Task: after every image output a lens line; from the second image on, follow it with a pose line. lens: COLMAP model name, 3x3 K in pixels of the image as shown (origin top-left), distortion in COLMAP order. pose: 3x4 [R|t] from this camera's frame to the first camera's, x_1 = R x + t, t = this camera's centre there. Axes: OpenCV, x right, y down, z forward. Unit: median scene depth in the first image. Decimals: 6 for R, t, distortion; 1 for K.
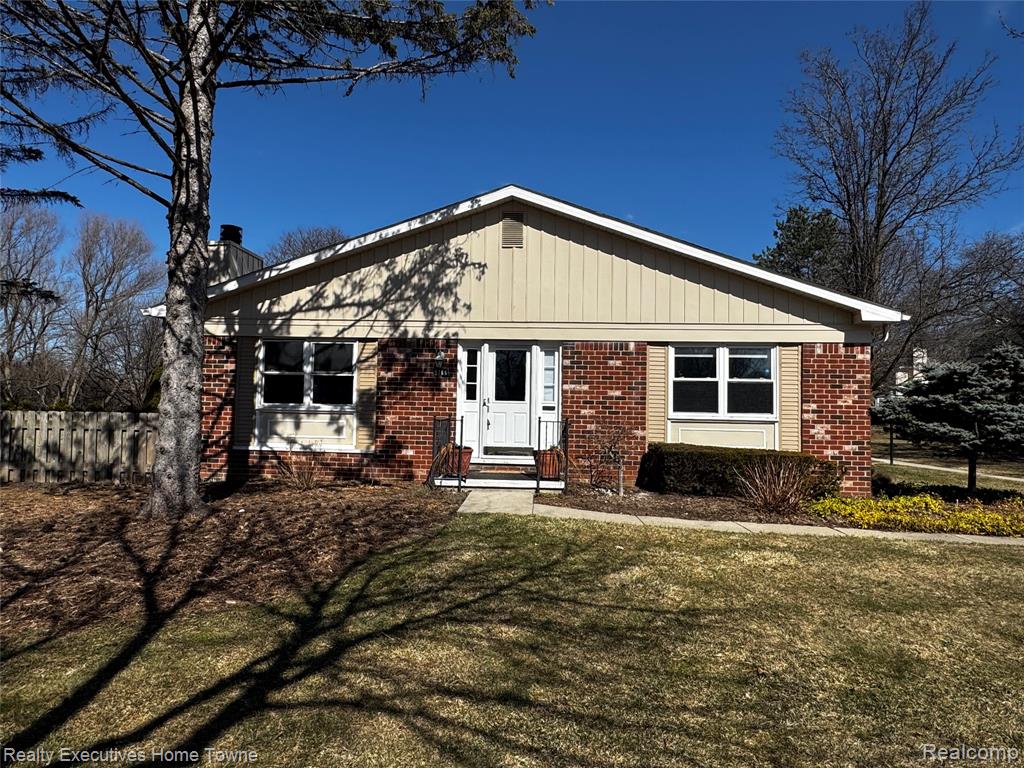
lens RADIAL K [[626.6, 0, 510.7], [0, 626.6, 383.7], [0, 0, 1]] dist [0.003018, -0.007901]
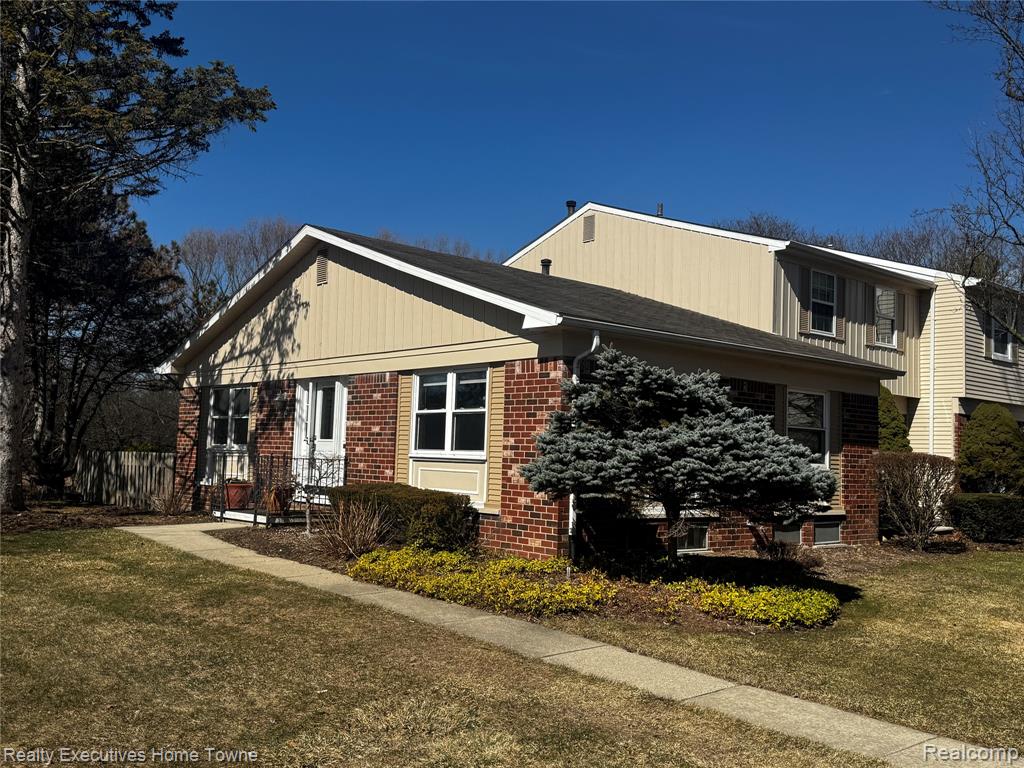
lens RADIAL K [[953.4, 0, 513.2], [0, 953.4, 385.3], [0, 0, 1]] dist [0.078675, 0.000000]
pose [[0.708791, -0.050607, -0.703601, 1.266680], [0.015220, 0.998288, -0.056470, 0.032340], [0.705254, 0.029316, 0.708348, 0.146082]]
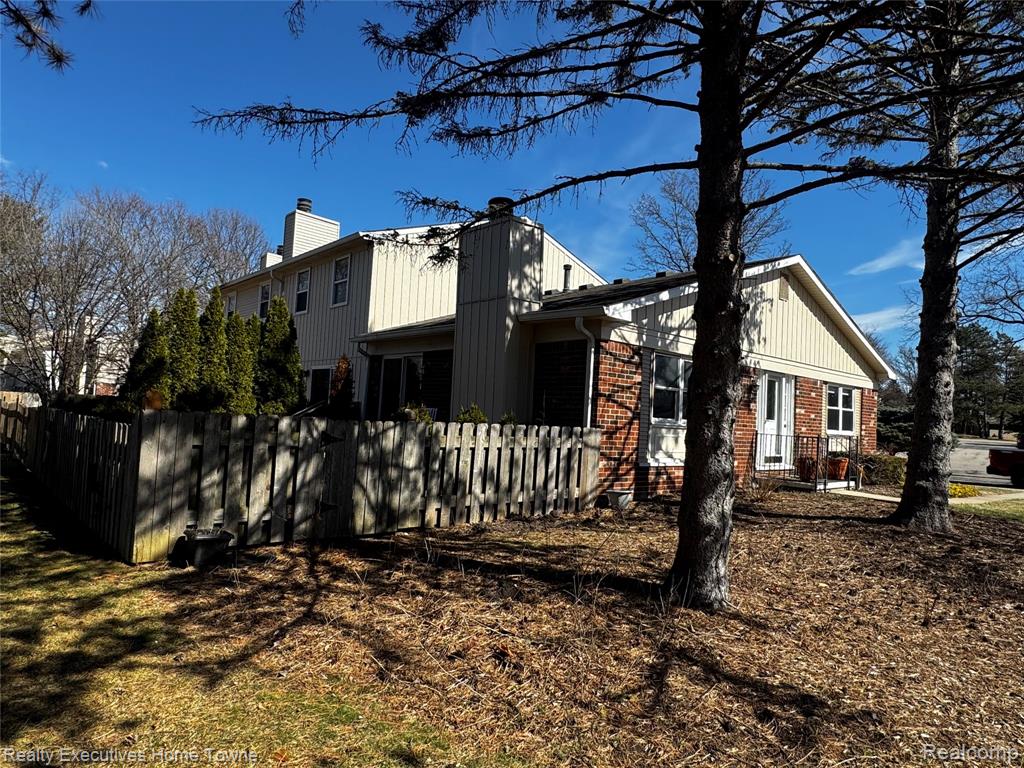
lens RADIAL K [[626.6, 0, 513.0], [0, 626.6, 382.7], [0, 0, 1]] dist [0.003018, -0.007901]
pose [[0.697527, 0.055991, 0.714368, -1.278429], [-0.073609, 0.997267, -0.006291, -0.001001], [-0.712768, -0.048196, 0.699742, 0.488892]]
